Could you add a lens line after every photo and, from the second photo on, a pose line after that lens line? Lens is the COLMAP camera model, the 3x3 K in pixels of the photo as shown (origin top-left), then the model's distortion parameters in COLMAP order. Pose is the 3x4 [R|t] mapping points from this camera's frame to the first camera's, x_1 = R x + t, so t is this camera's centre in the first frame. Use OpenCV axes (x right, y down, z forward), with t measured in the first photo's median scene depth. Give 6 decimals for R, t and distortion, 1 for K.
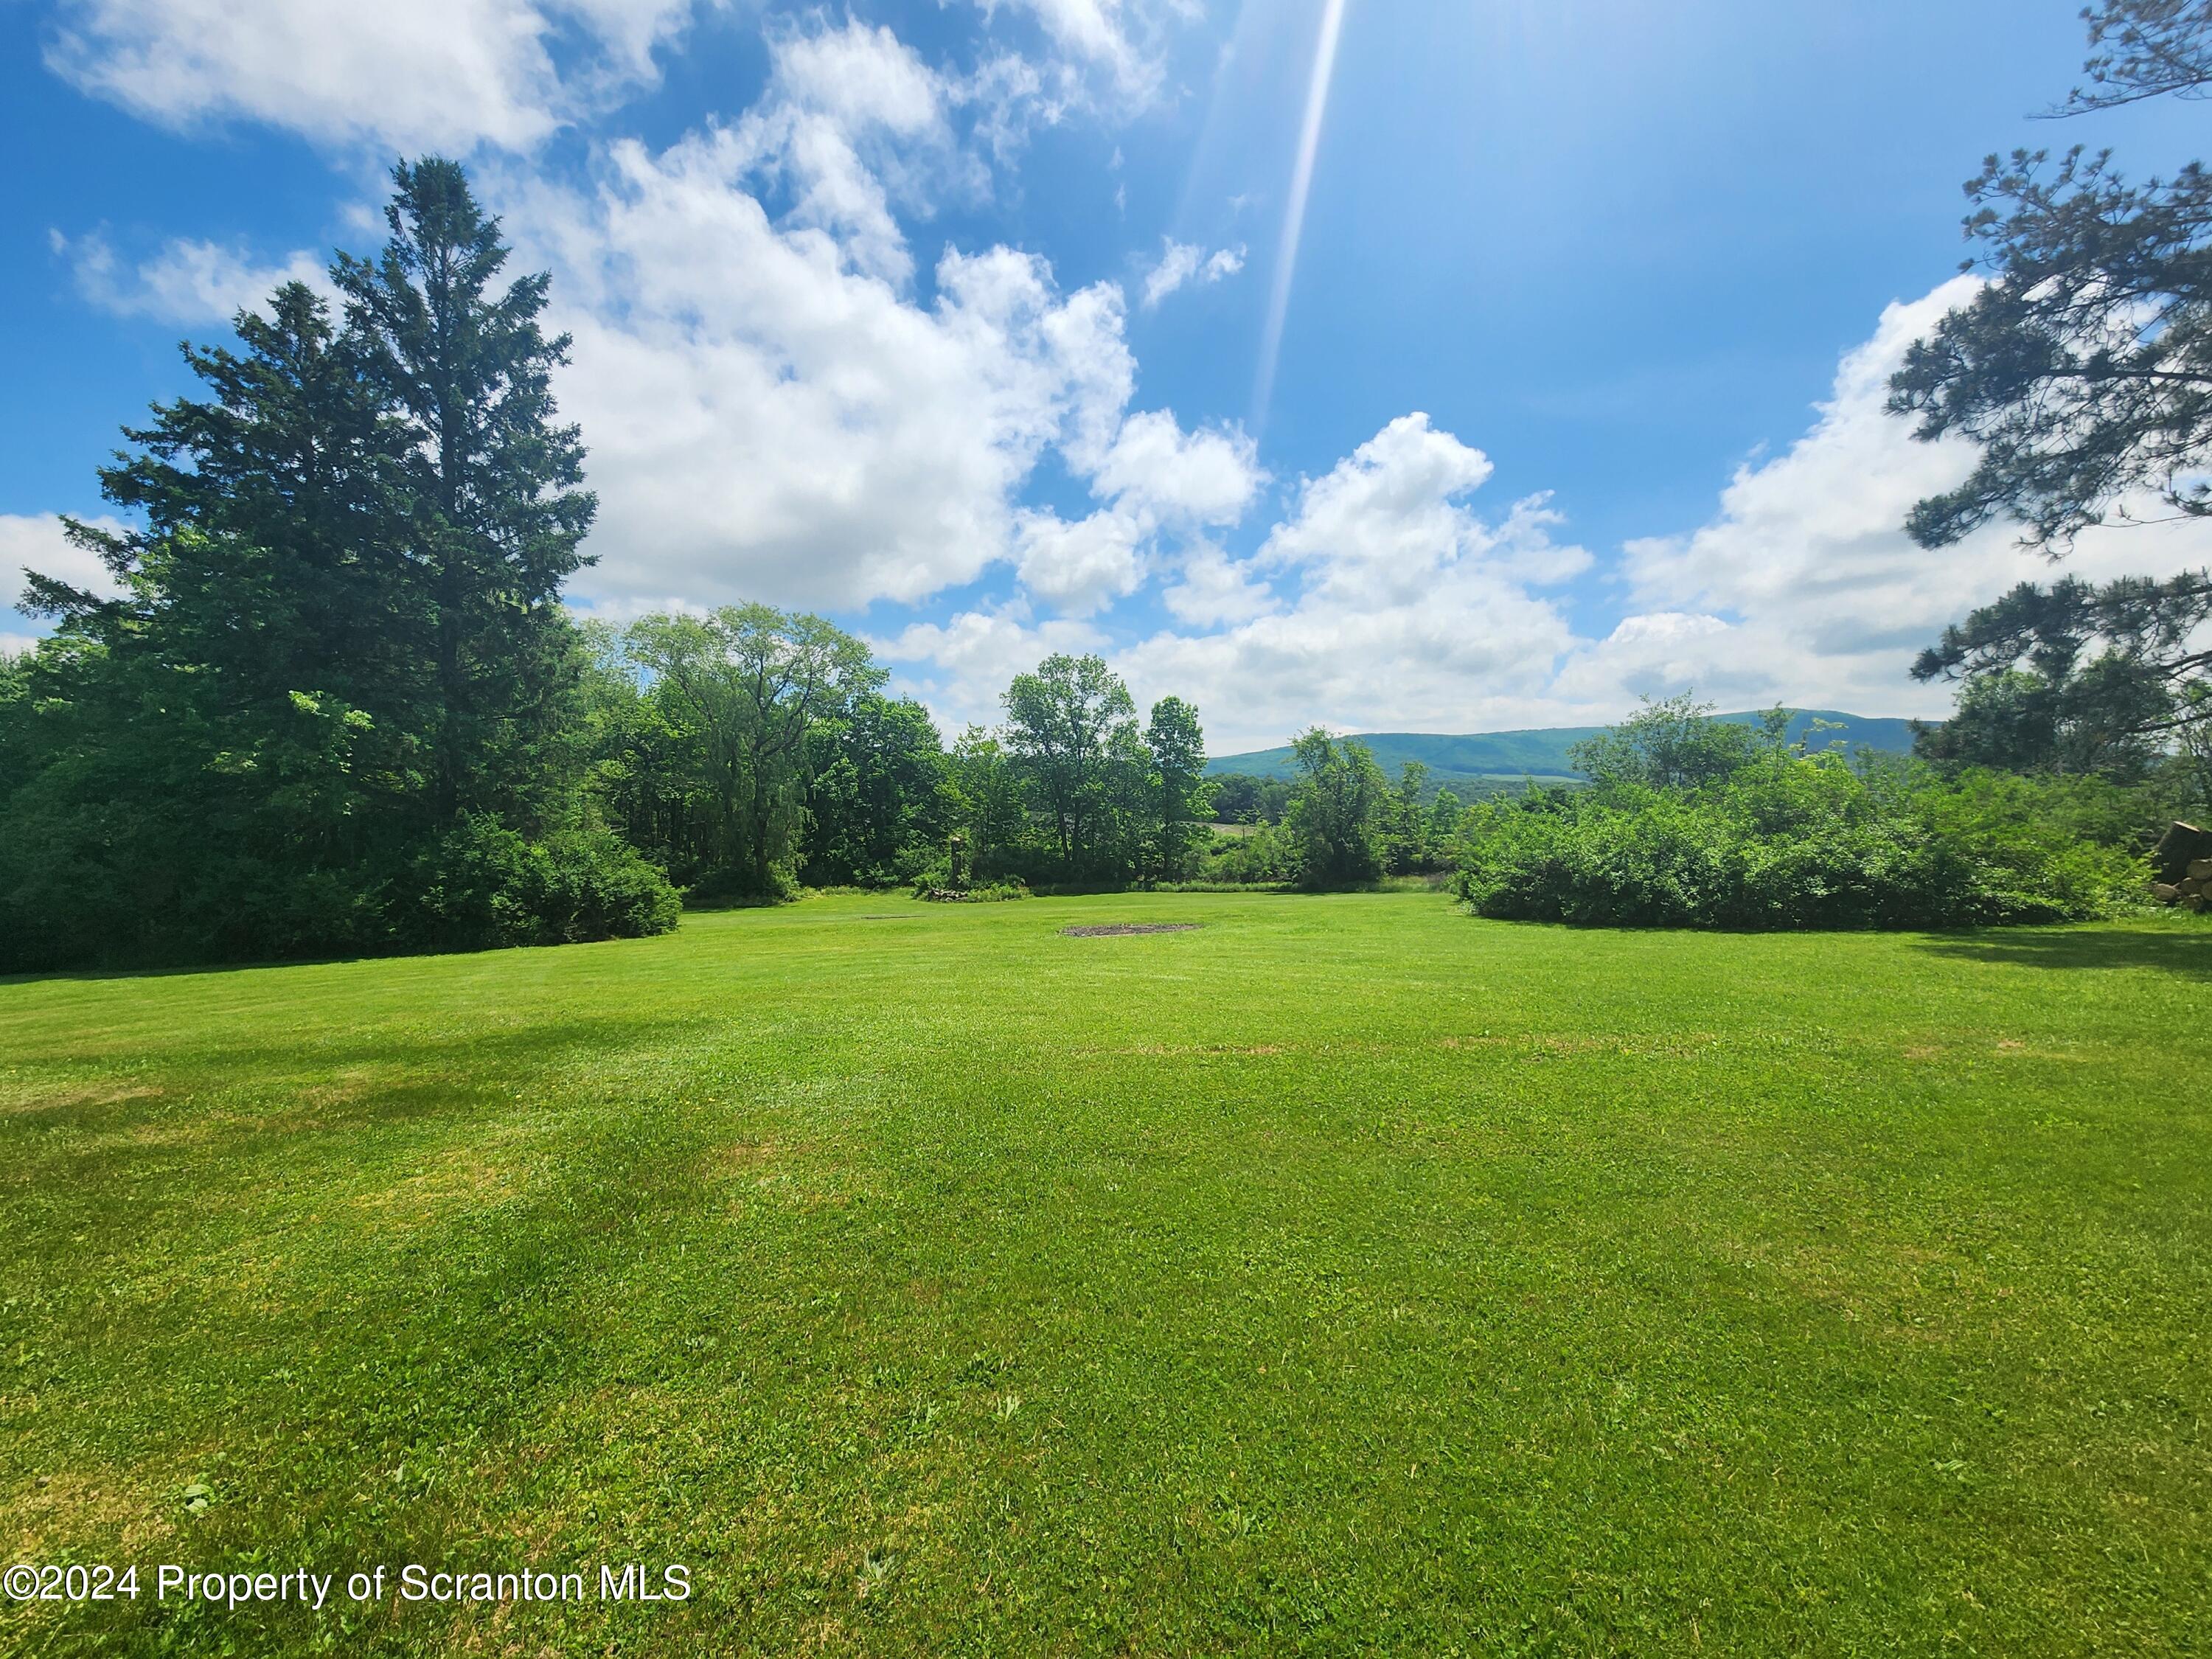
lens RADIAL K [[899.3, 0, 1106.0], [0, 899.3, 829.5], [0, 0, 1]] dist [0.004089, 0.000539]
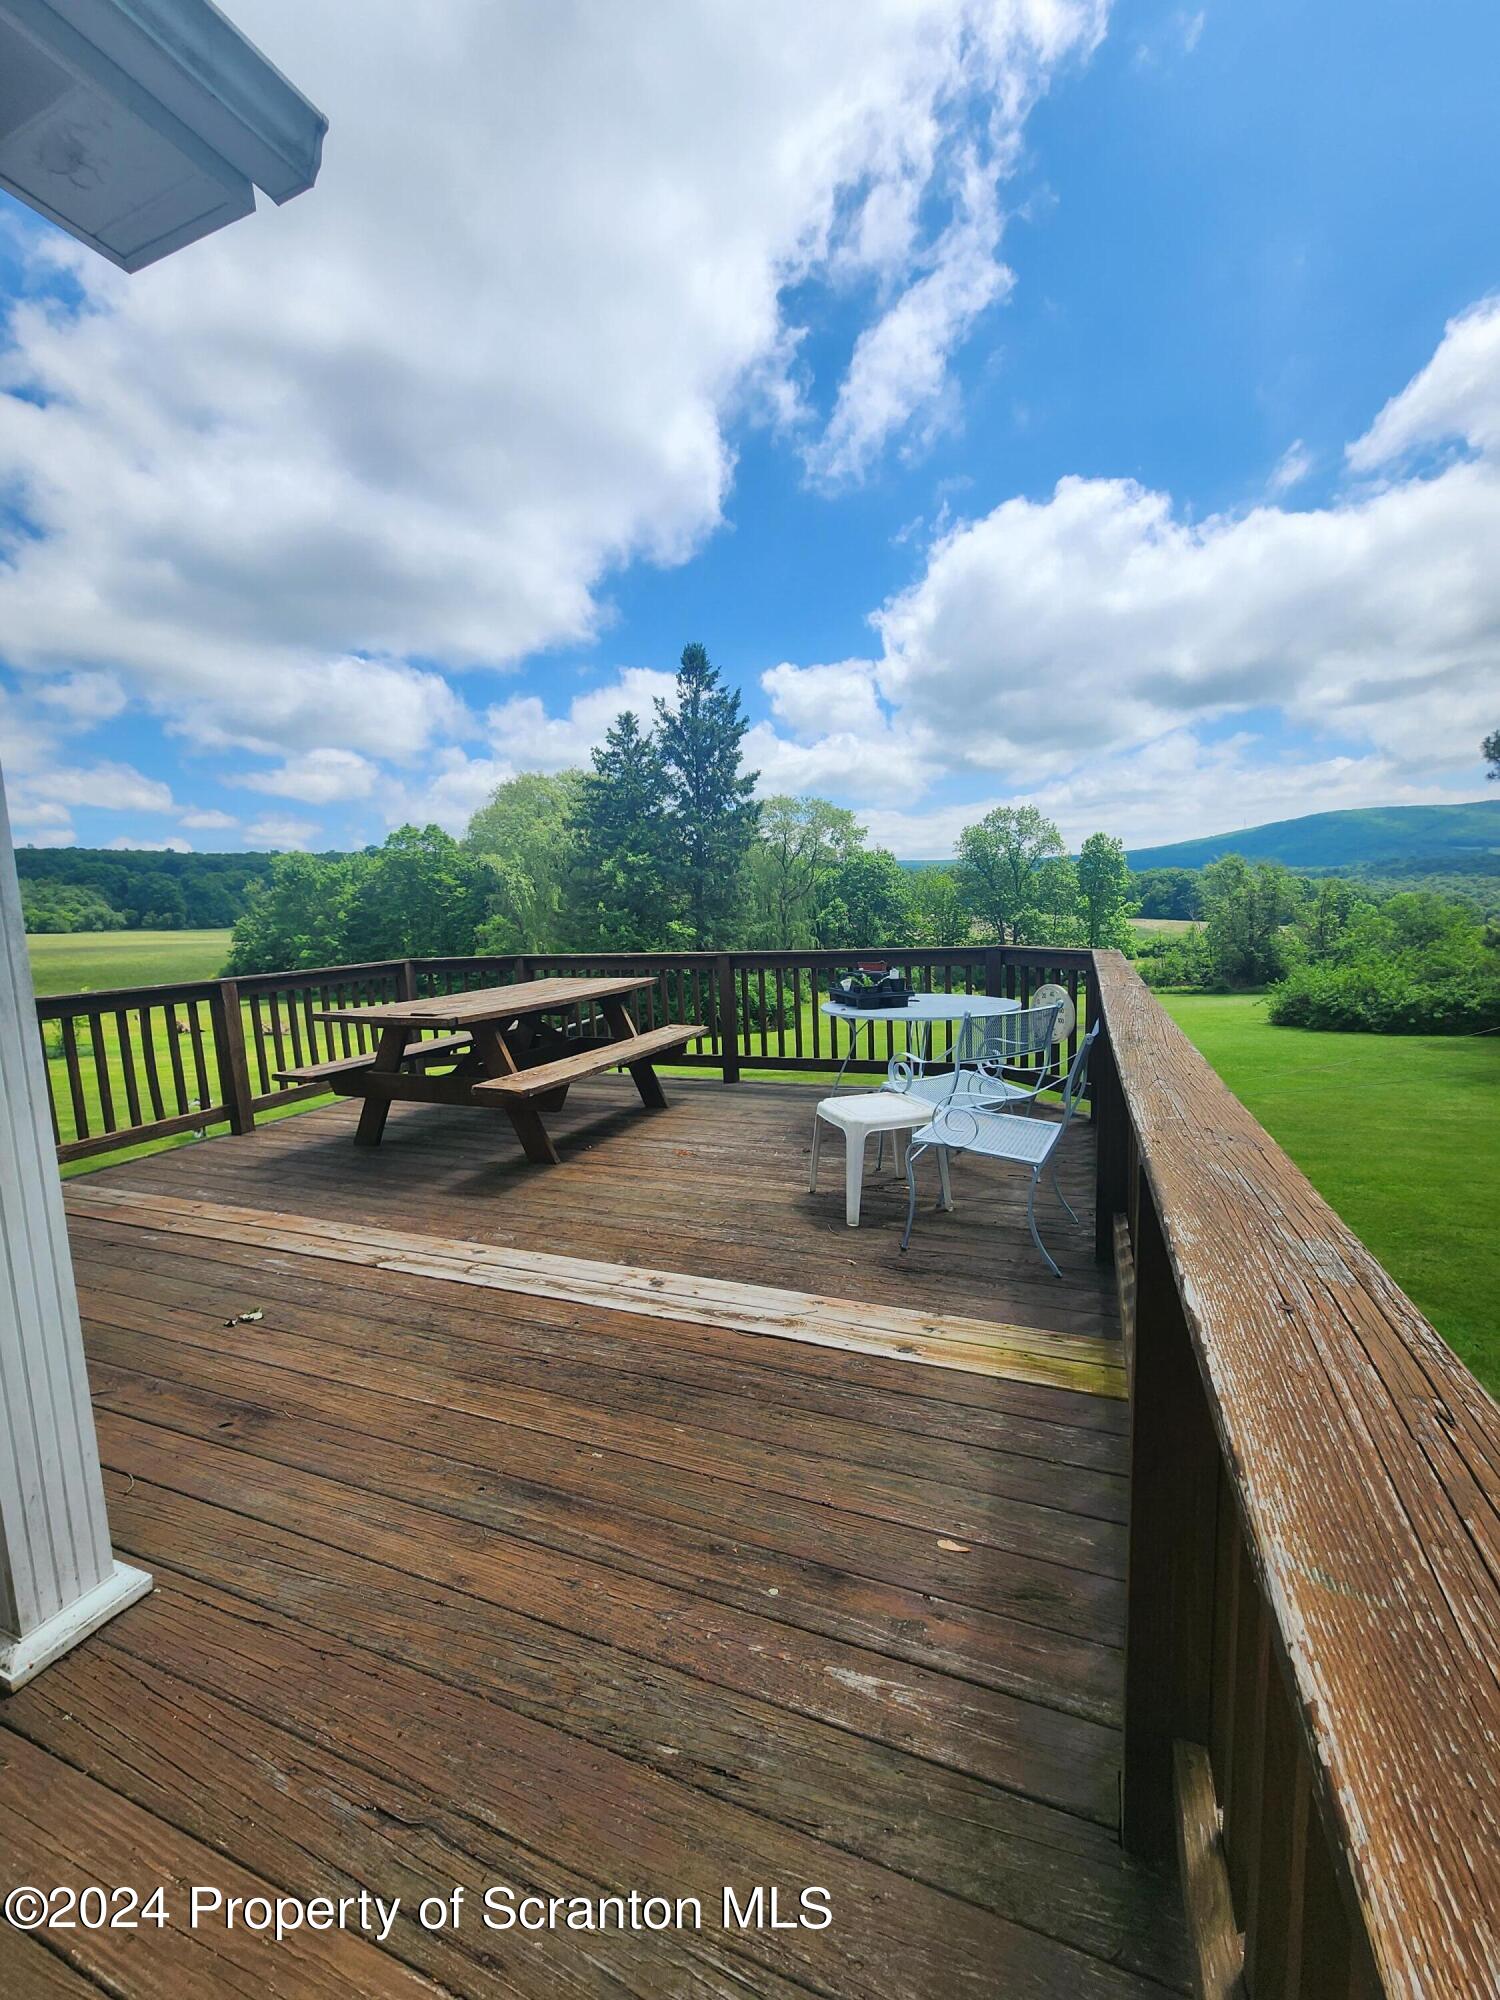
lens RADIAL K [[831.9, 0, 742.0], [0, 831.9, 1018.8], [0, 0, 1]] dist [0.001124, 0.000107]
pose [[0.943452, 0.009336, -0.331377, -0.004740], [0.027419, 0.993981, 0.106068, -0.033921], [0.330373, -0.109156, 0.937517, -0.256160]]
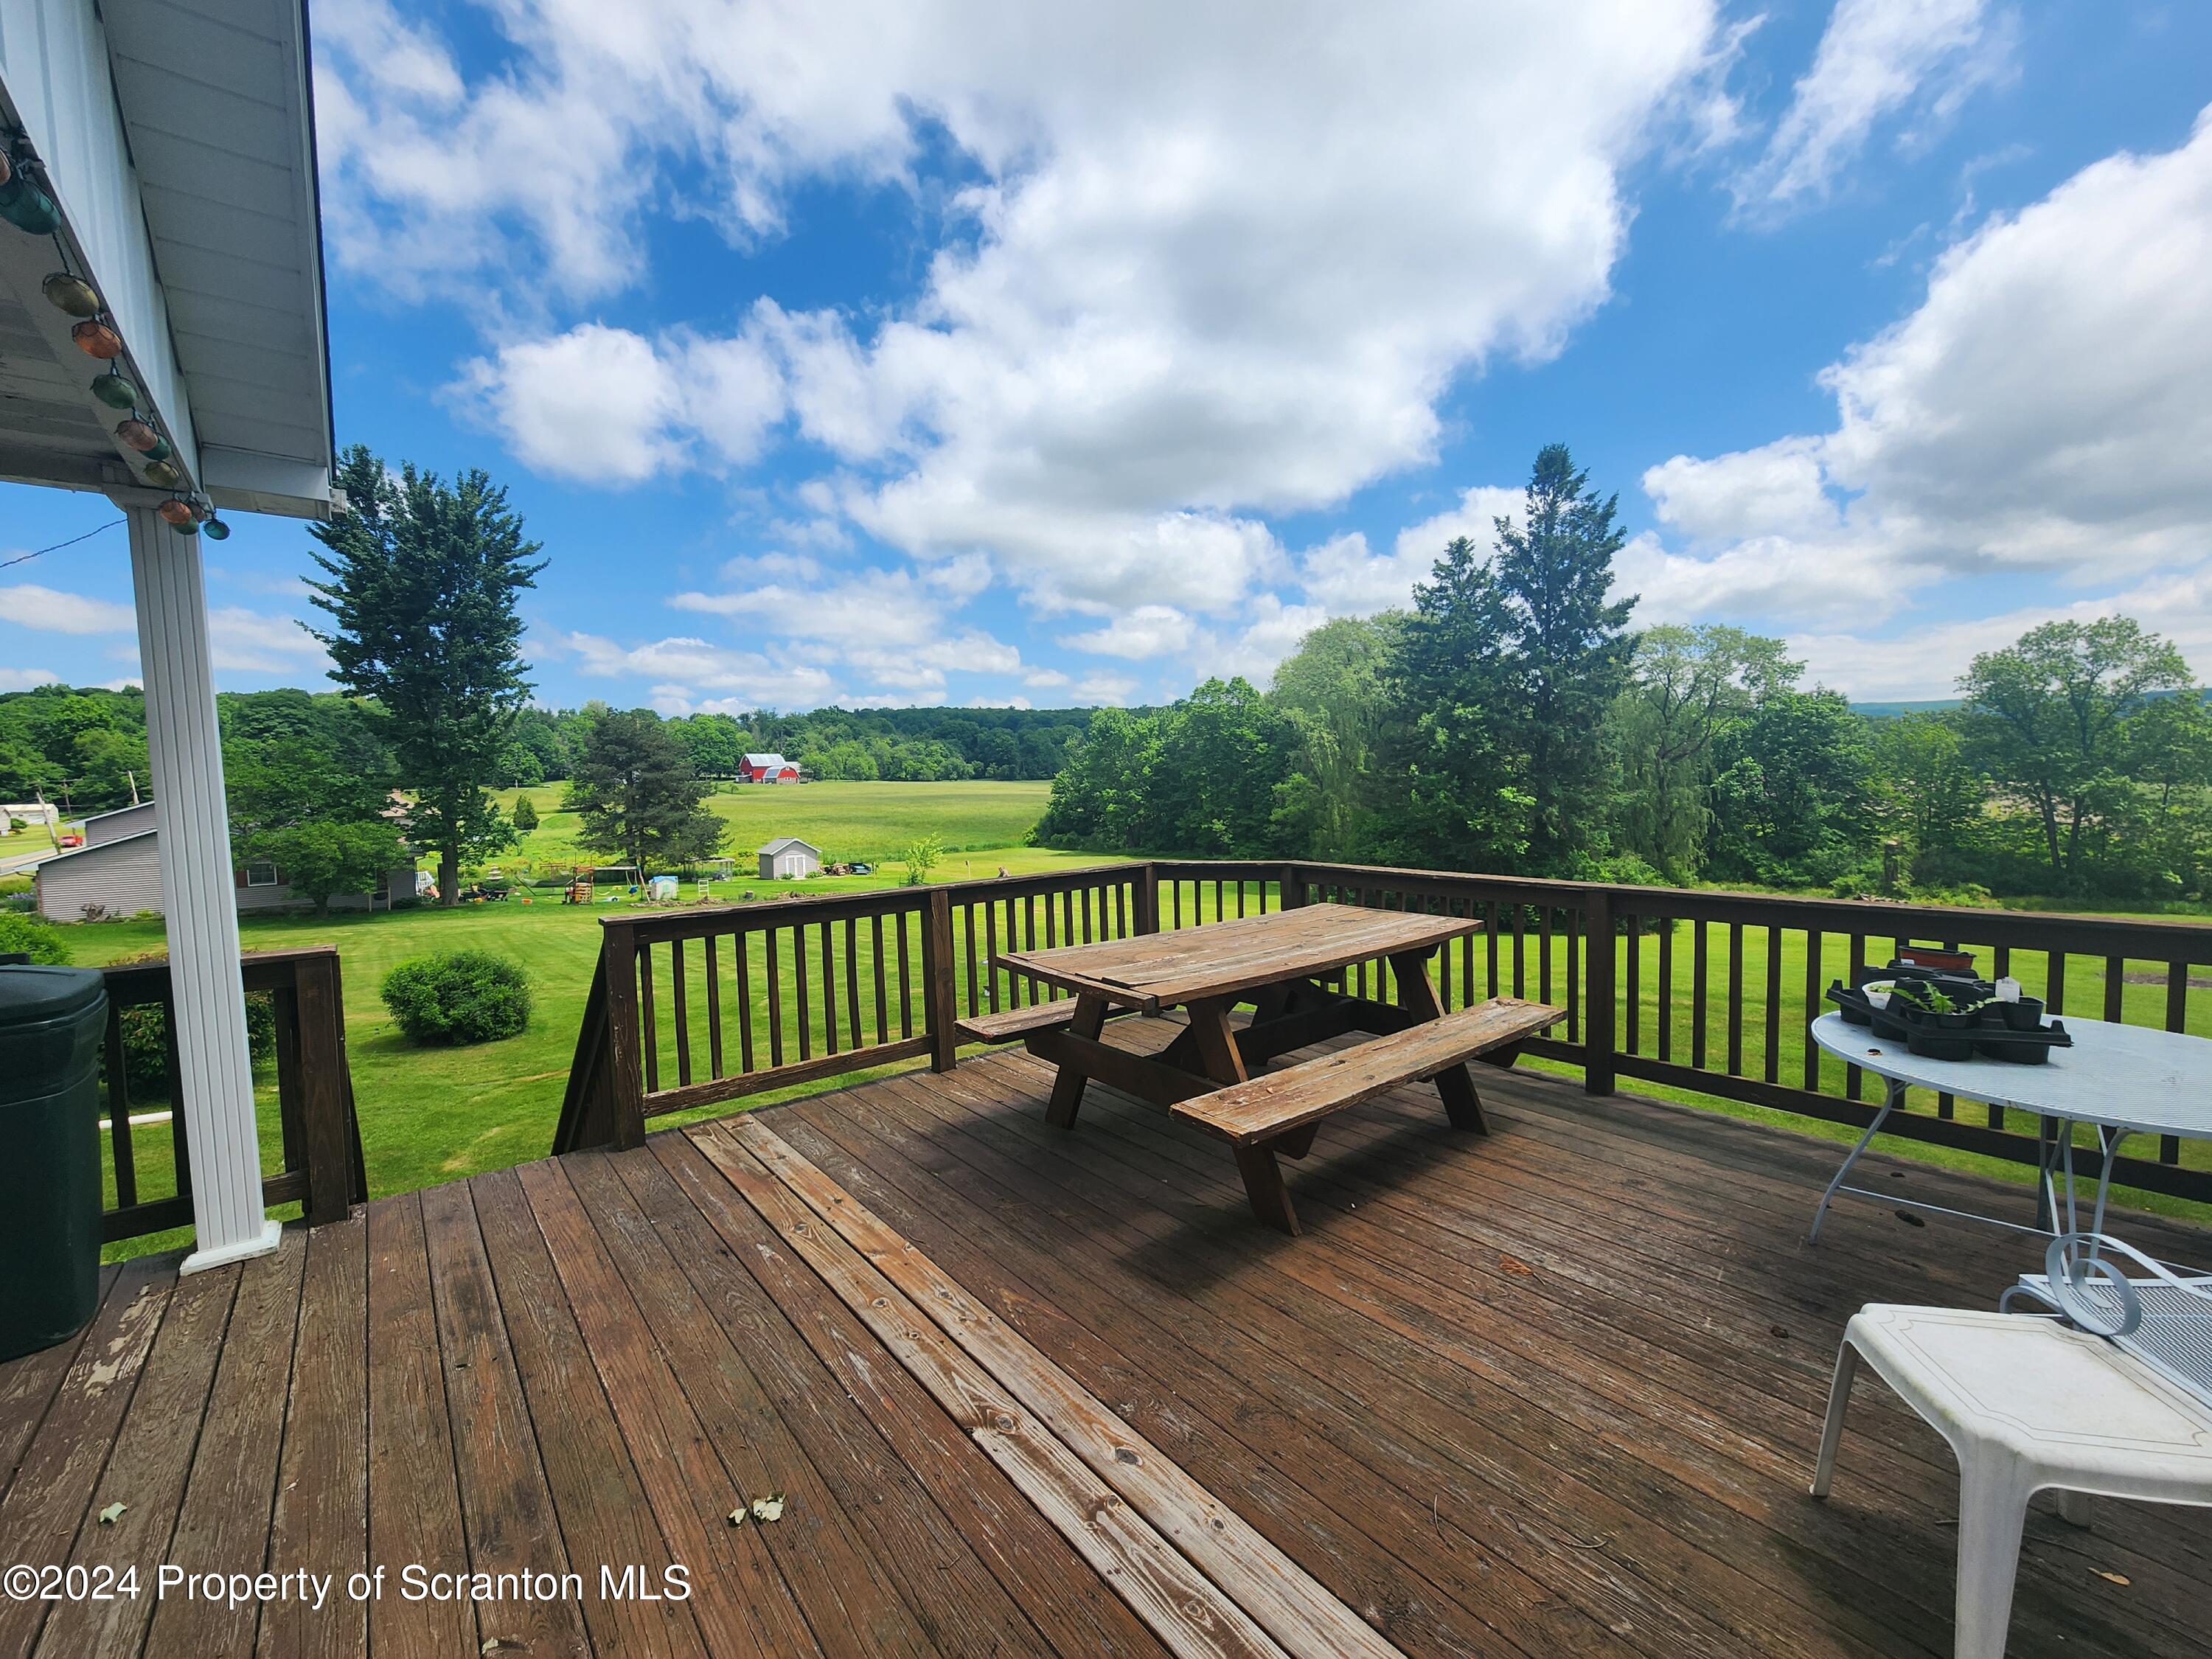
lens RADIAL K [[911.6, 0, 1108.1], [0, 911.6, 854.0], [0, 0, 1]] dist [0.003590, 0.001031]
pose [[0.676967, 0.047575, -0.734474, -0.013874], [0.001630, 0.997809, 0.066135, -0.038195], [0.736012, -0.045969, 0.675406, -0.237436]]
